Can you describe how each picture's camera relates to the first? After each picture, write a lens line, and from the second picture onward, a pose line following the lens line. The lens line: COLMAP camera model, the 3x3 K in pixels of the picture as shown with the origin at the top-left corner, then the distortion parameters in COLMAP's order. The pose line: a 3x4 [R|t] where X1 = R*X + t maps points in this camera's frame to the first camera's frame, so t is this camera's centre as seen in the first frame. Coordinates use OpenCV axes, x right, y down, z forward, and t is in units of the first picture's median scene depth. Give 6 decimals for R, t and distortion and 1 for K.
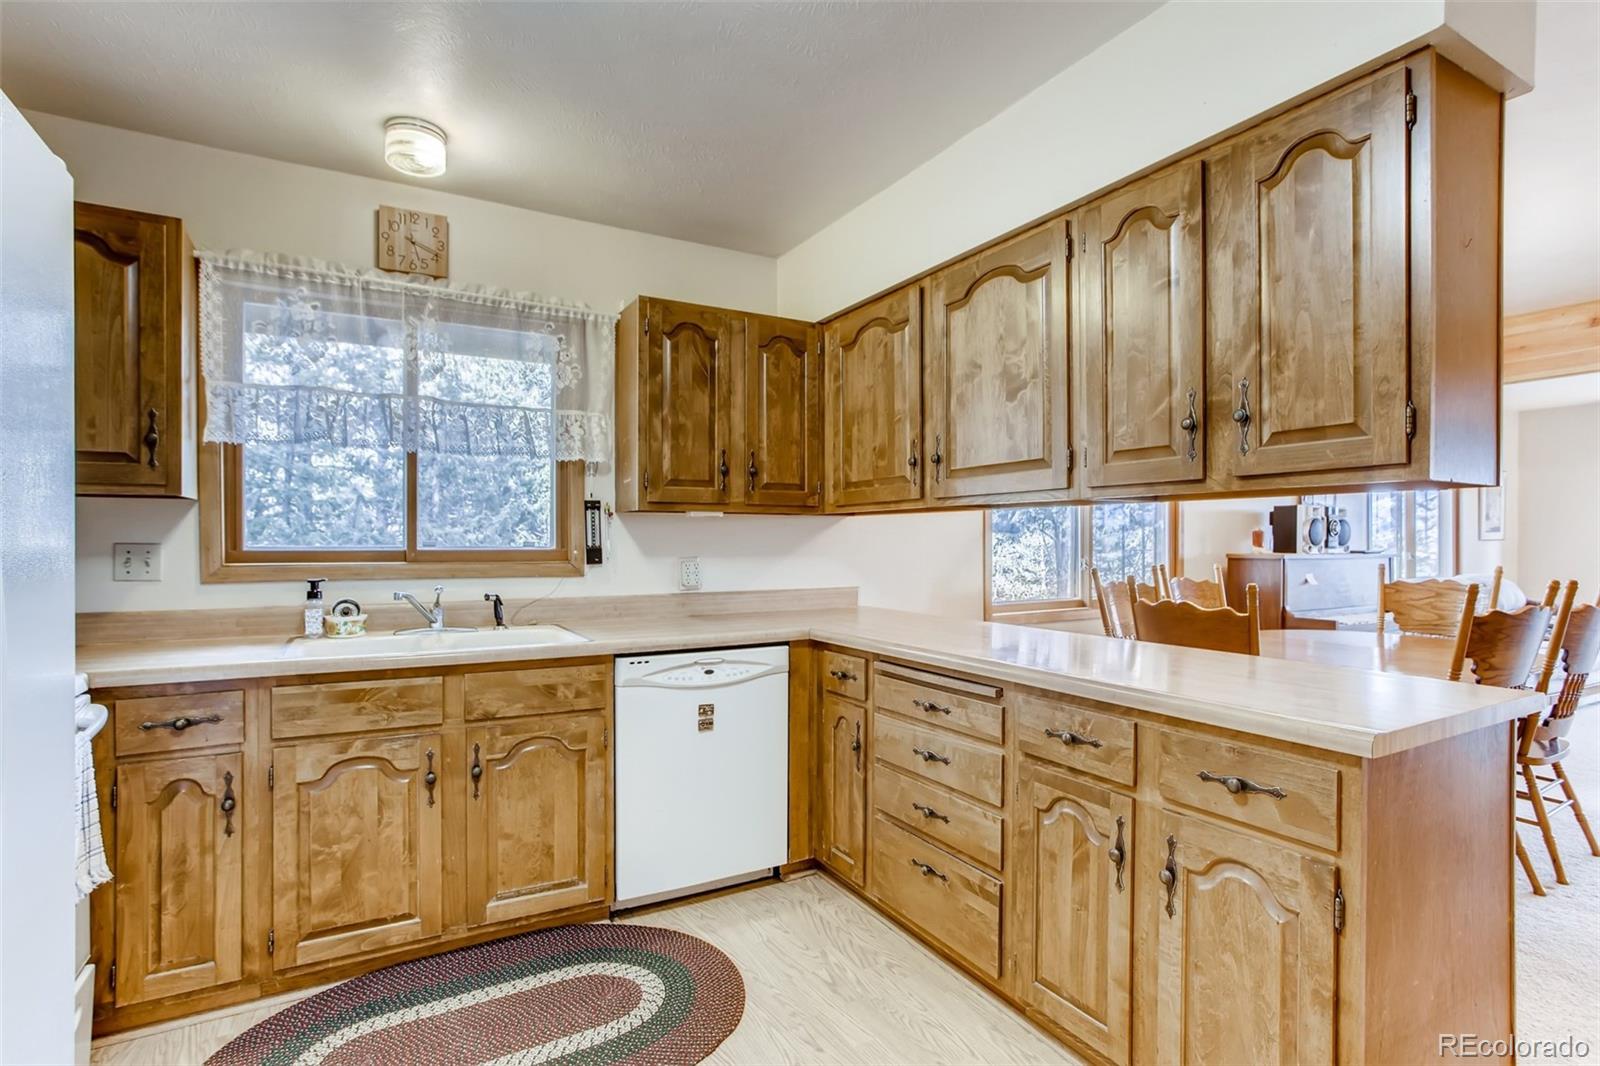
lens RADIAL K [[791.6, 0, 800.0], [0, 791.6, 533.0], [0, 0, 1]] dist [-0.003791, 0.000943]
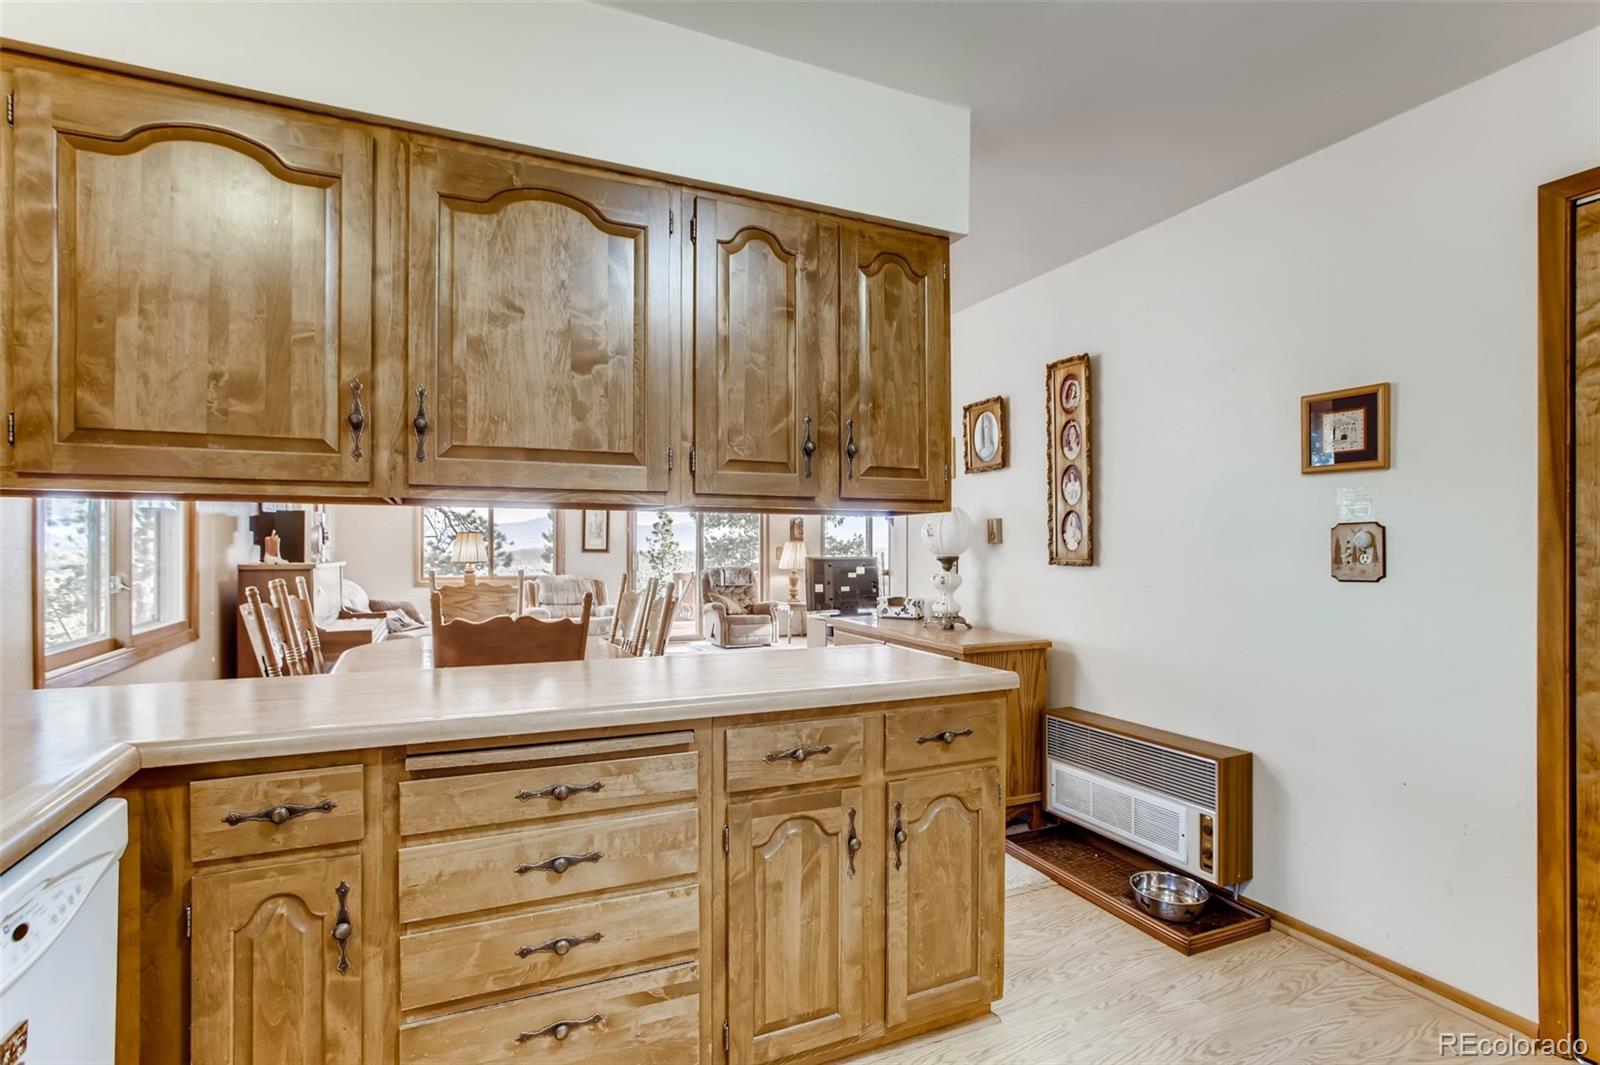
lens RADIAL K [[791.6, 0, 800.0], [0, 791.6, 532.5], [0, 0, 1]] dist [-0.003791, 0.000943]
pose [[0.088076, 0.010970, 0.996053, -0.551951], [-0.014951, 0.999841, -0.009690, -0.004367], [-0.996002, -0.014039, 0.088226, 0.795158]]
